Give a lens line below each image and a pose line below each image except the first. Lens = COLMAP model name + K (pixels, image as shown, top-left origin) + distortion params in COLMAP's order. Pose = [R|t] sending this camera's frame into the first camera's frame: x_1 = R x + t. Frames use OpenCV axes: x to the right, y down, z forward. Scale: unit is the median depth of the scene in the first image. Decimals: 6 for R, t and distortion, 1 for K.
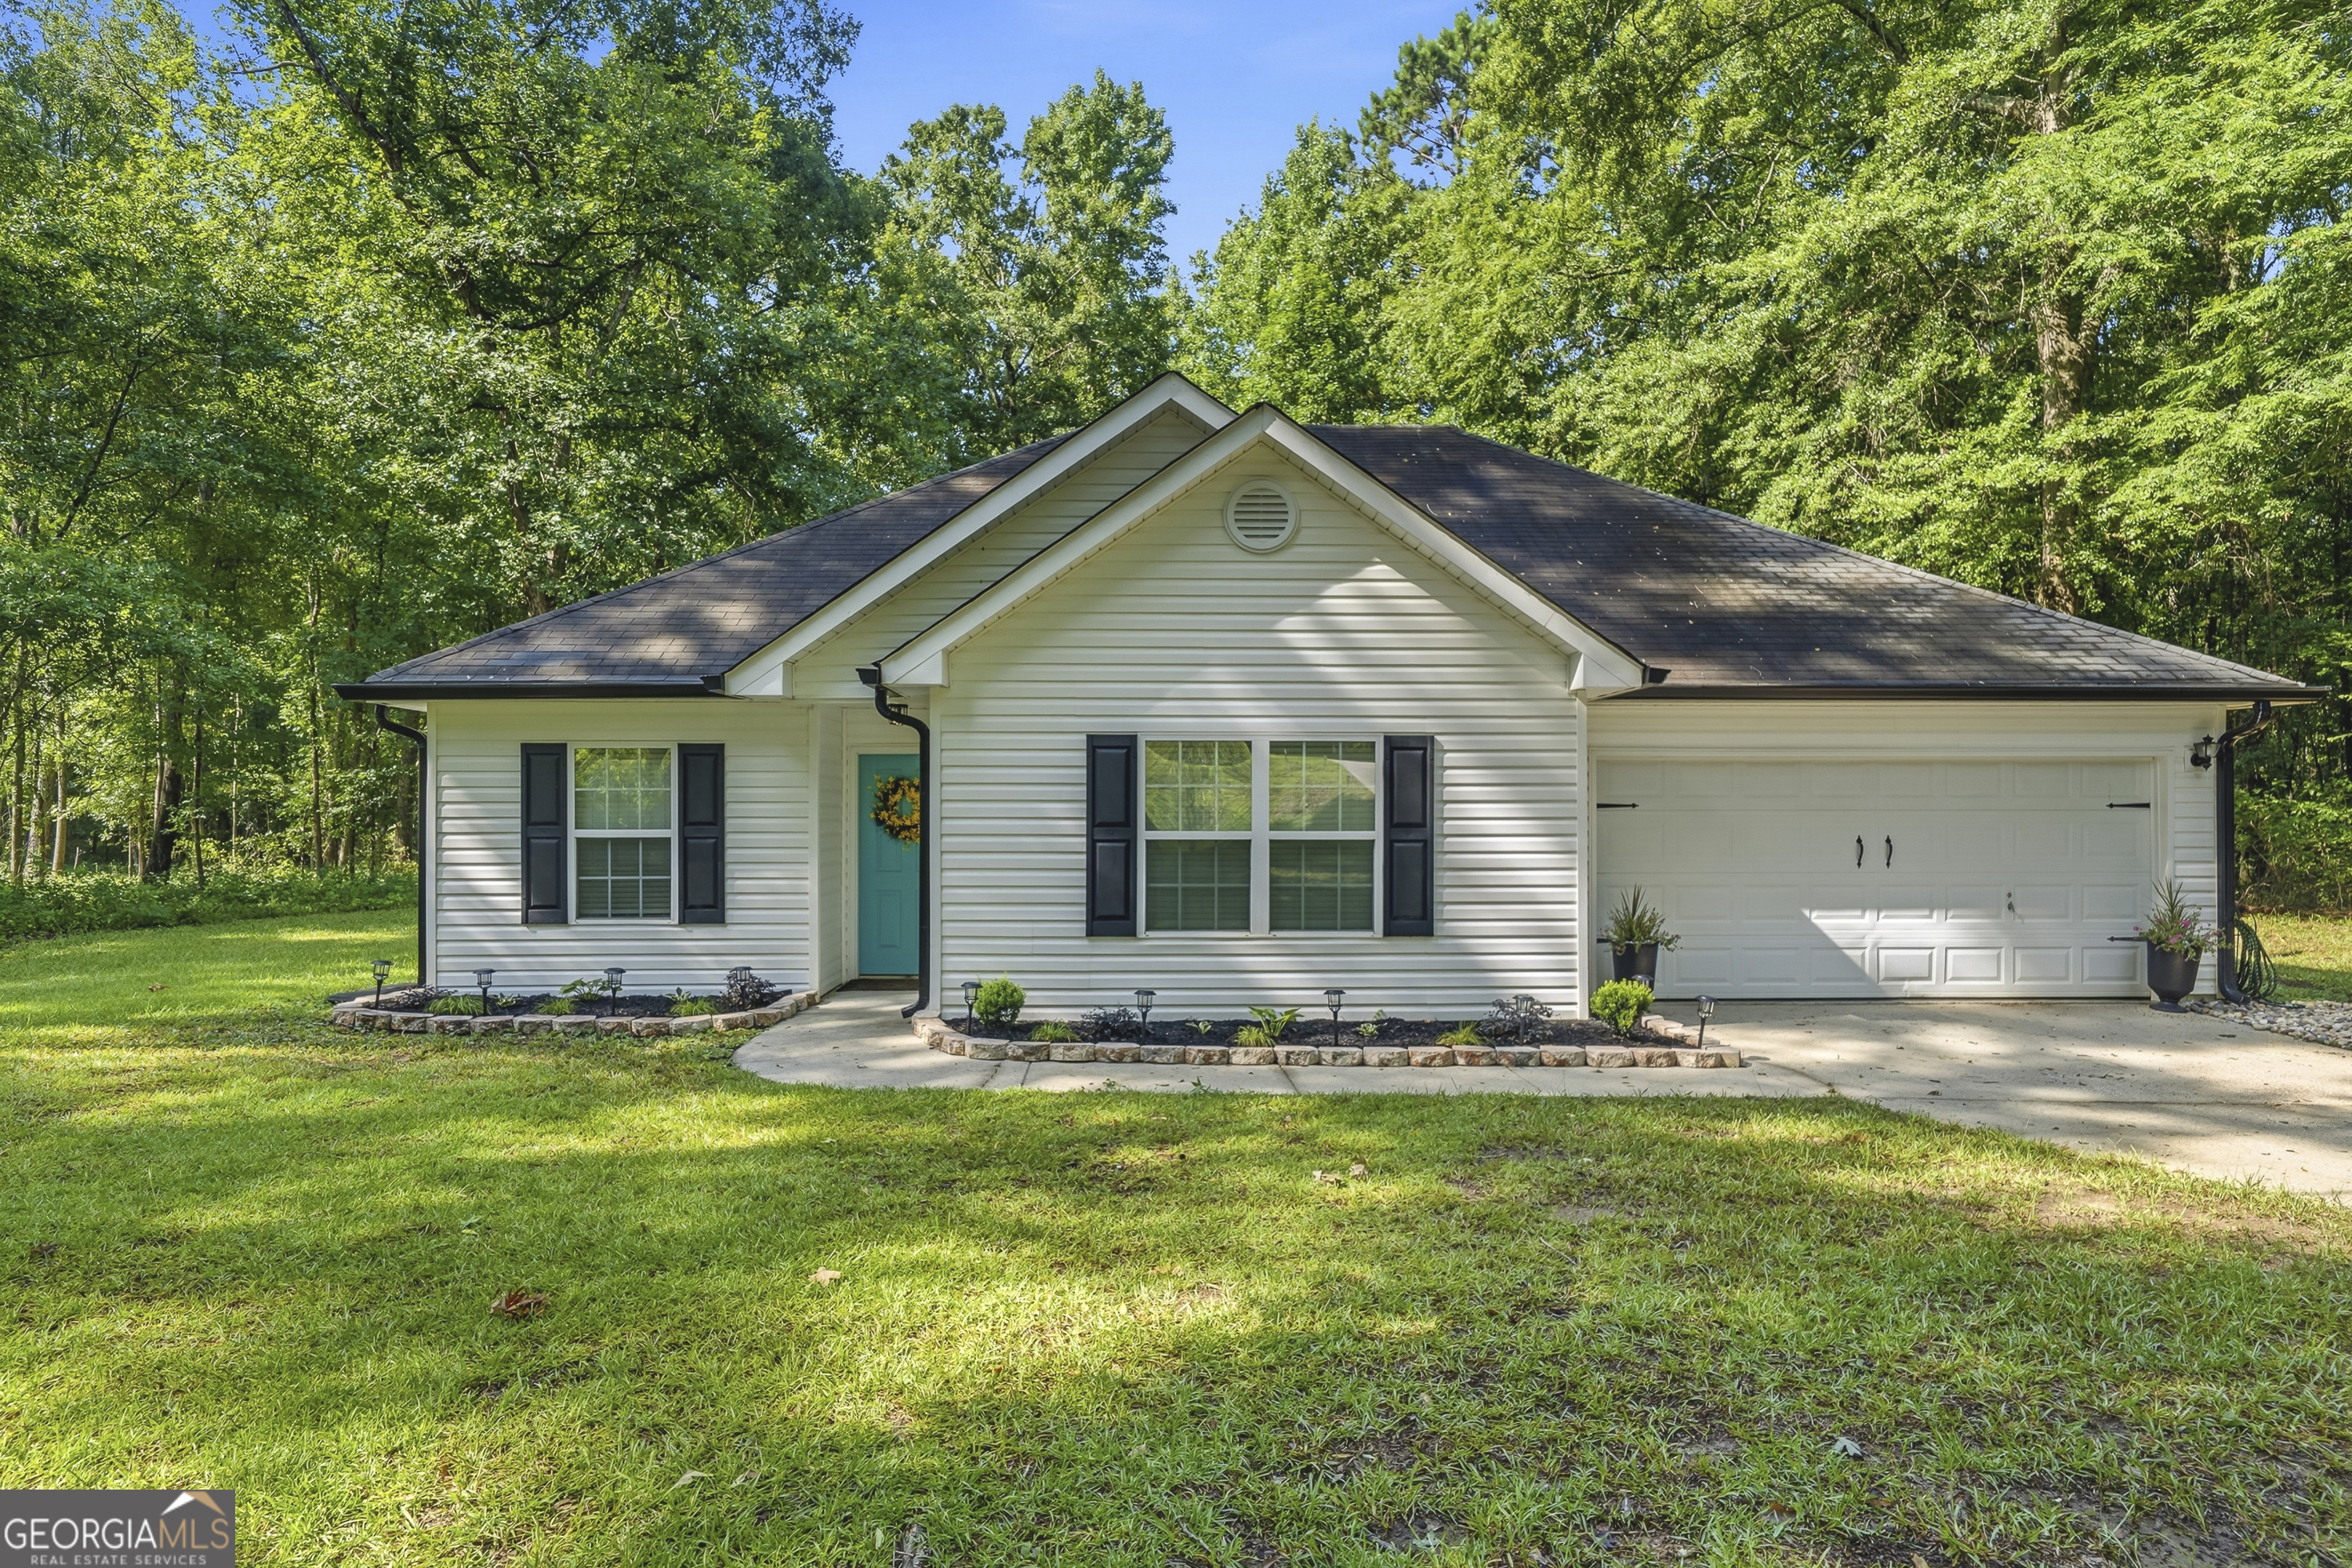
lens RADIAL K [[1239.3, 0, 1162.0], [0, 1239.3, 772.5], [0, 0, 1]] dist [-0.001578, 0.000740]
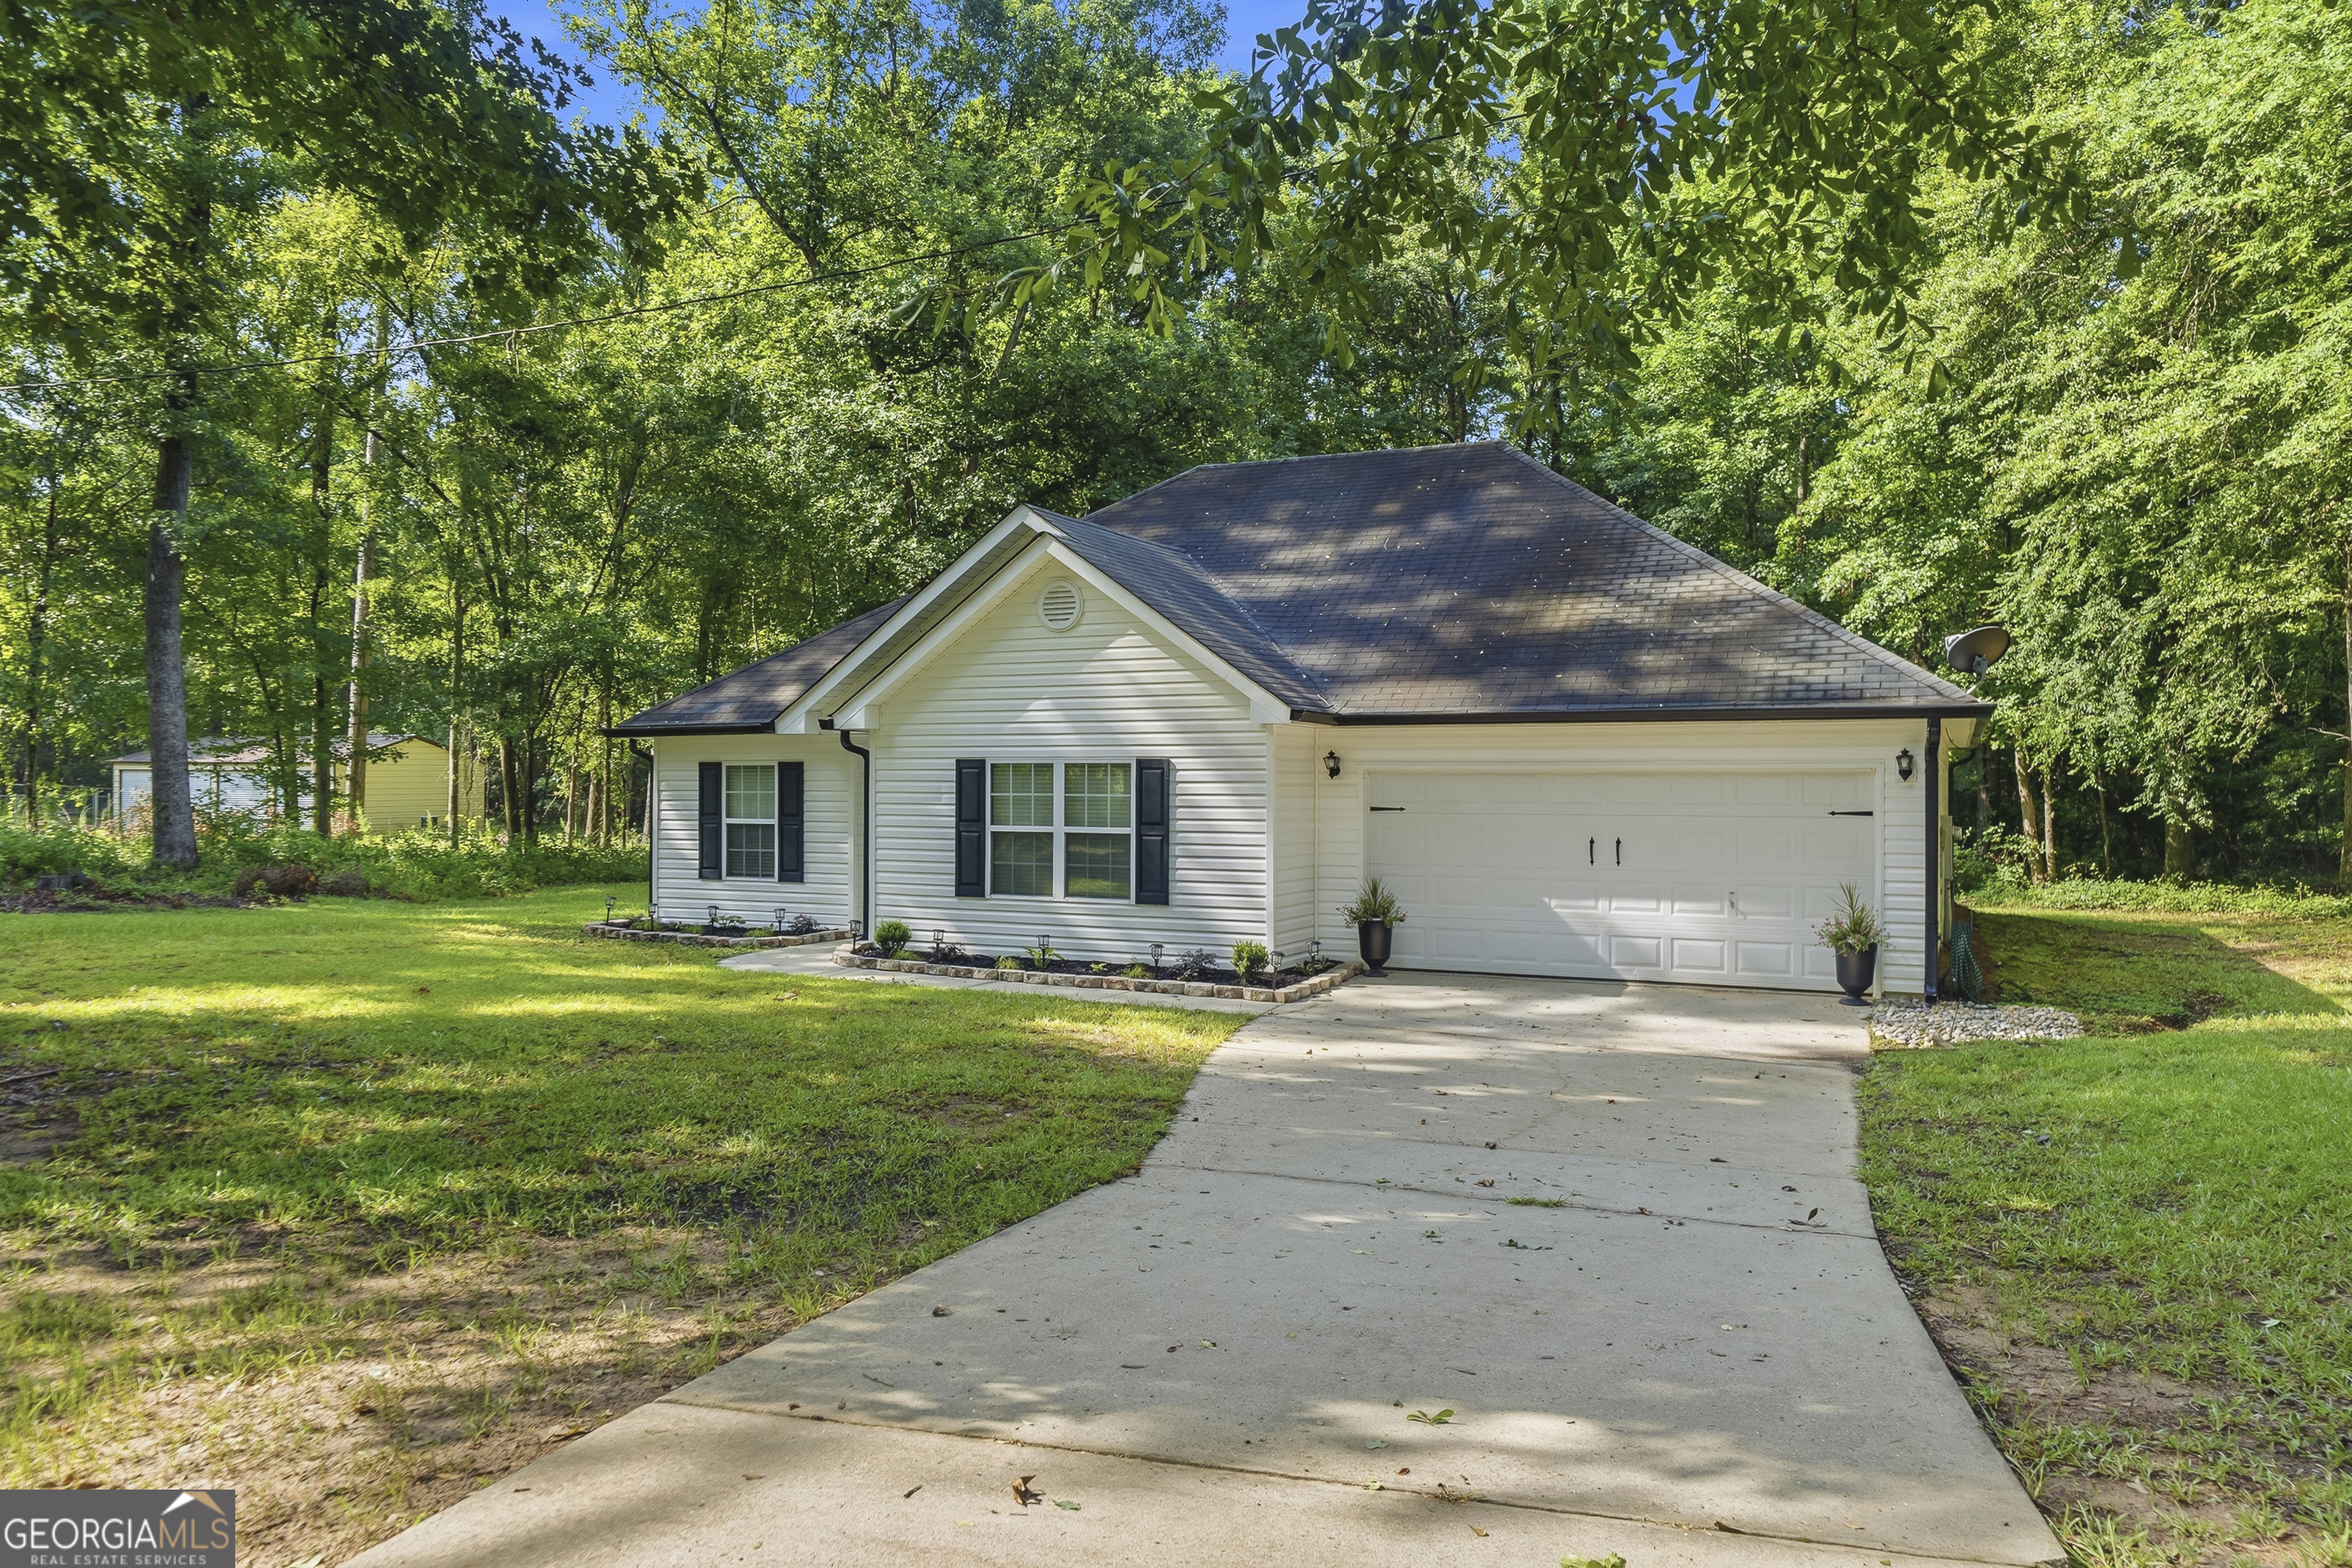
lens RADIAL K [[1584.7, 0, 1178.4], [0, 1584.7, 712.3], [0, 0, 1]] dist [0.003004, 0.001795]
pose [[0.893099, -0.017575, -0.449516, 0.885154], [0.012027, 0.999812, -0.015194, -0.047052], [0.449699, 0.008163, 0.893143, -0.489167]]
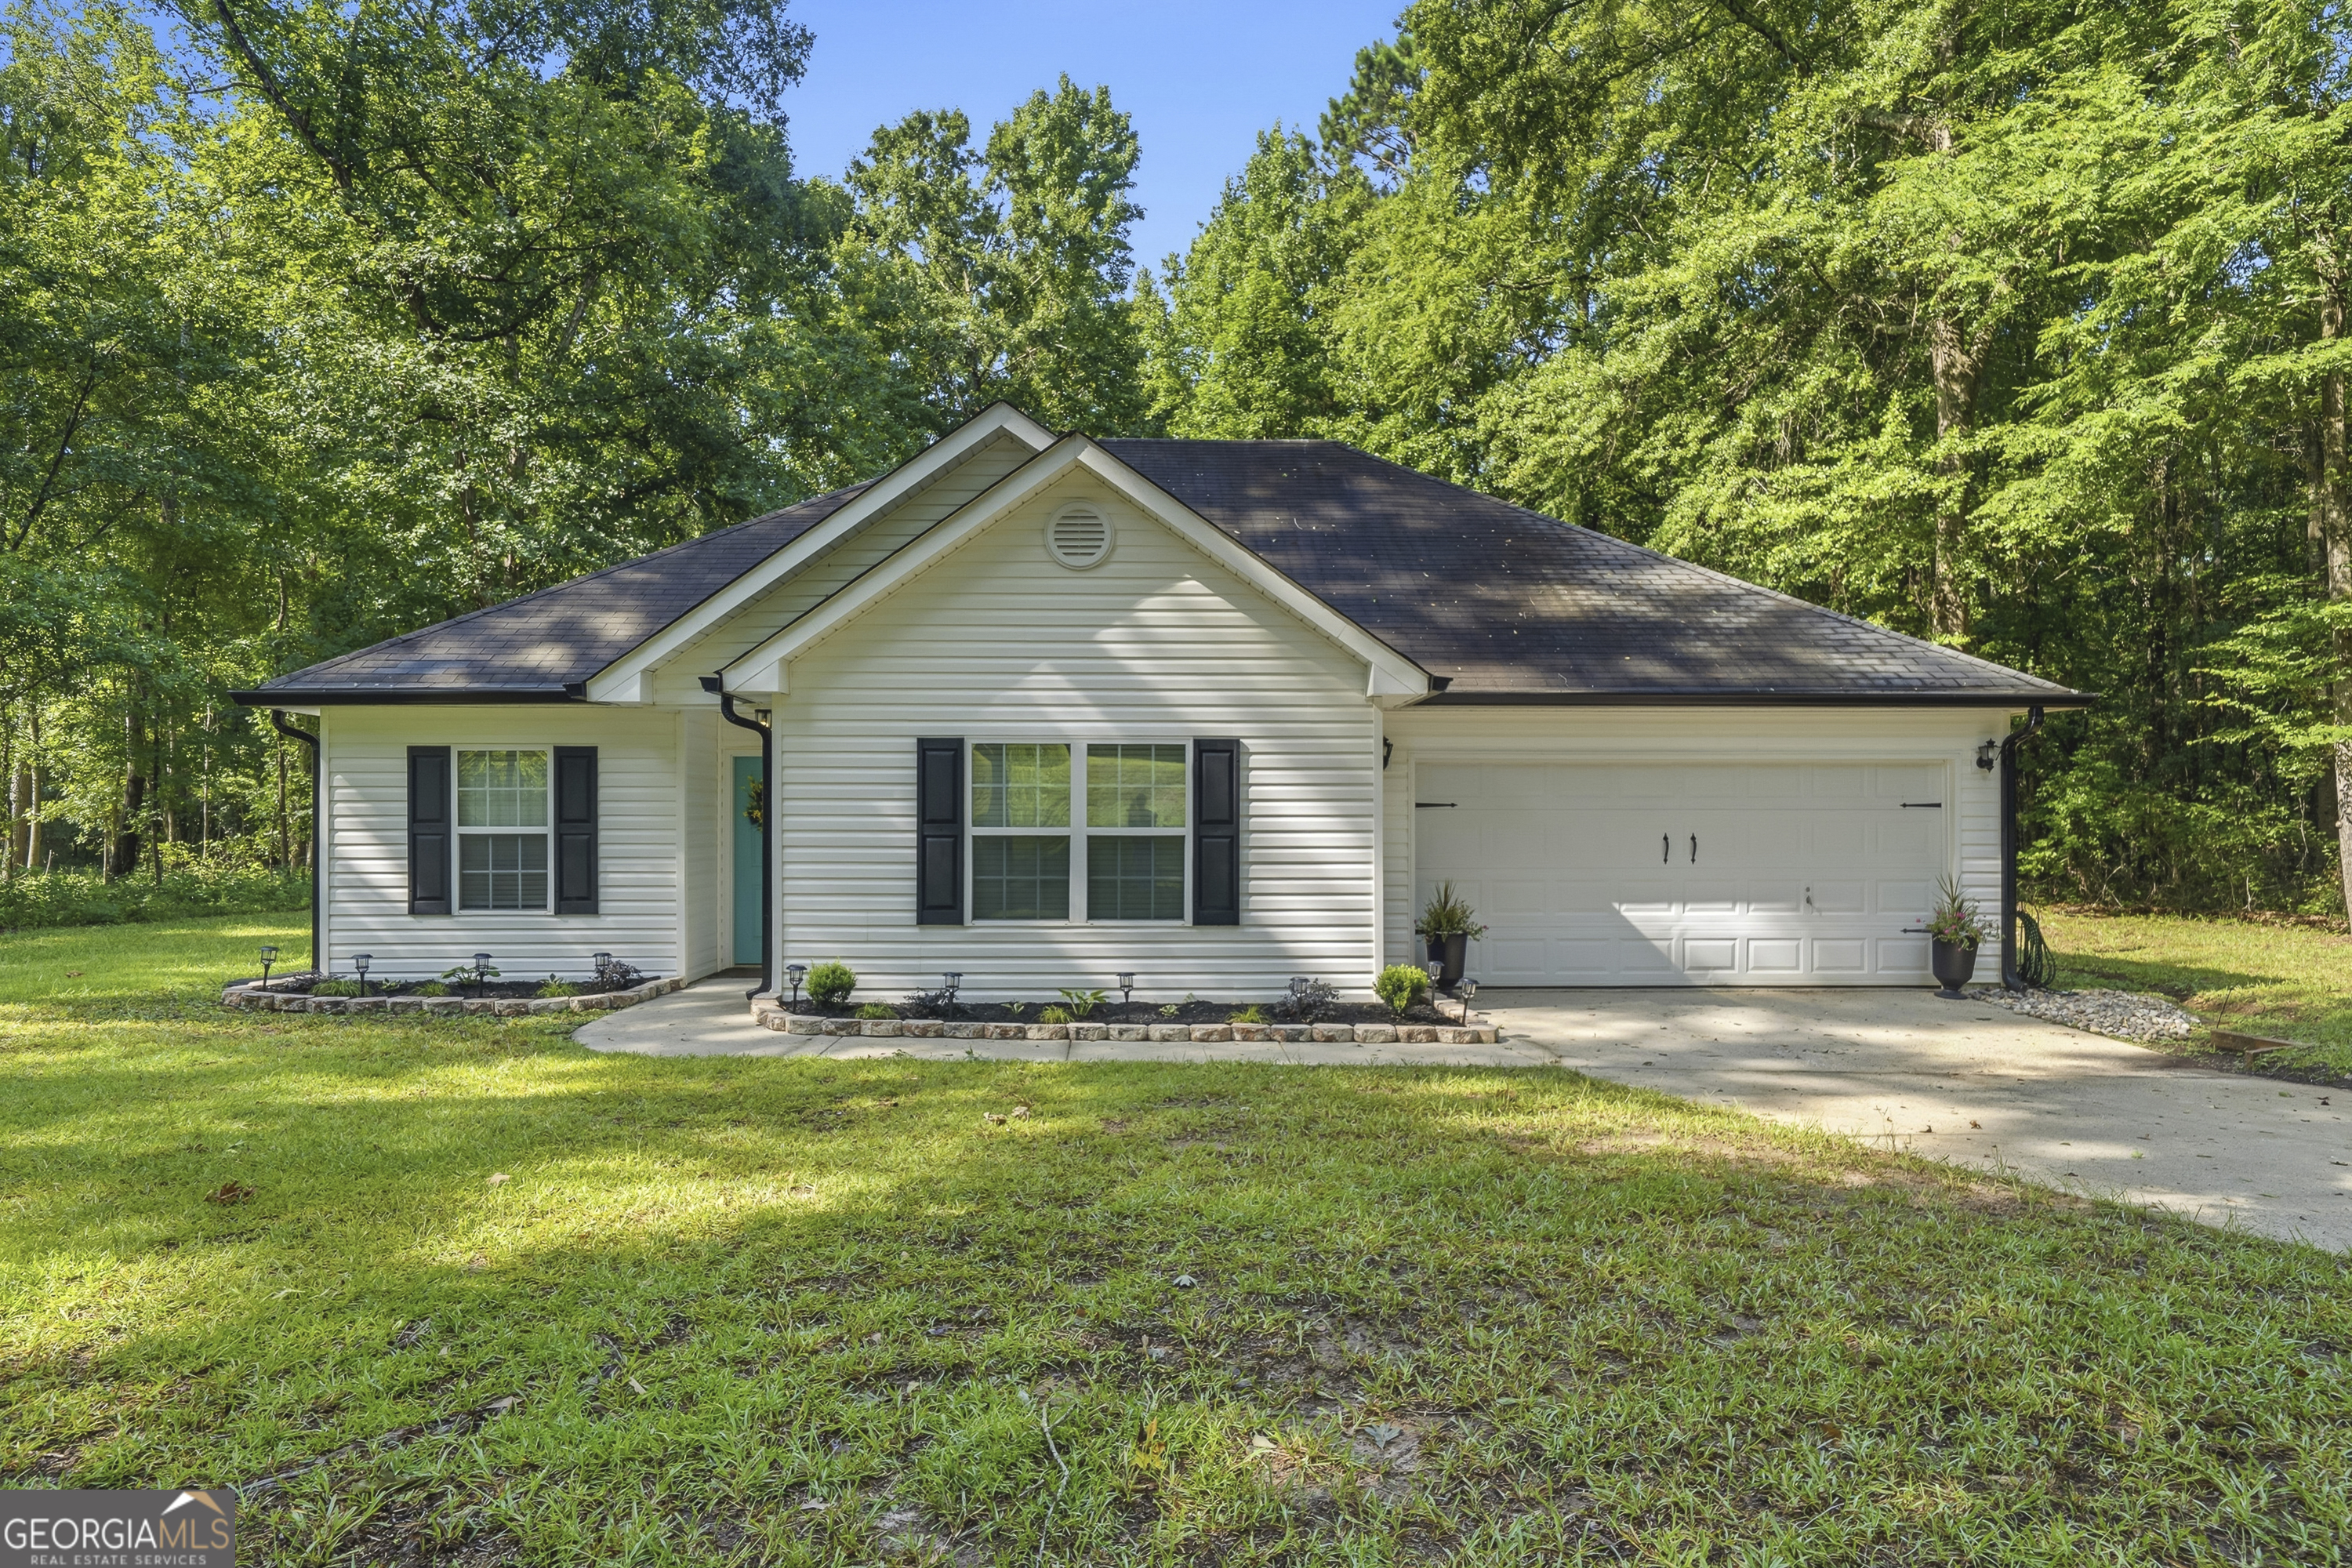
lens RADIAL K [[1258.6, 0, 1156.8], [0, 1258.6, 781.0], [0, 0, 1]] dist [-0.001131, 0.000578]
pose [[0.999980, 0.000392, -0.006323, 0.133484], [-0.000374, 0.999996, 0.002846, 0.003191], [0.006324, -0.002843, 0.999976, -0.082467]]
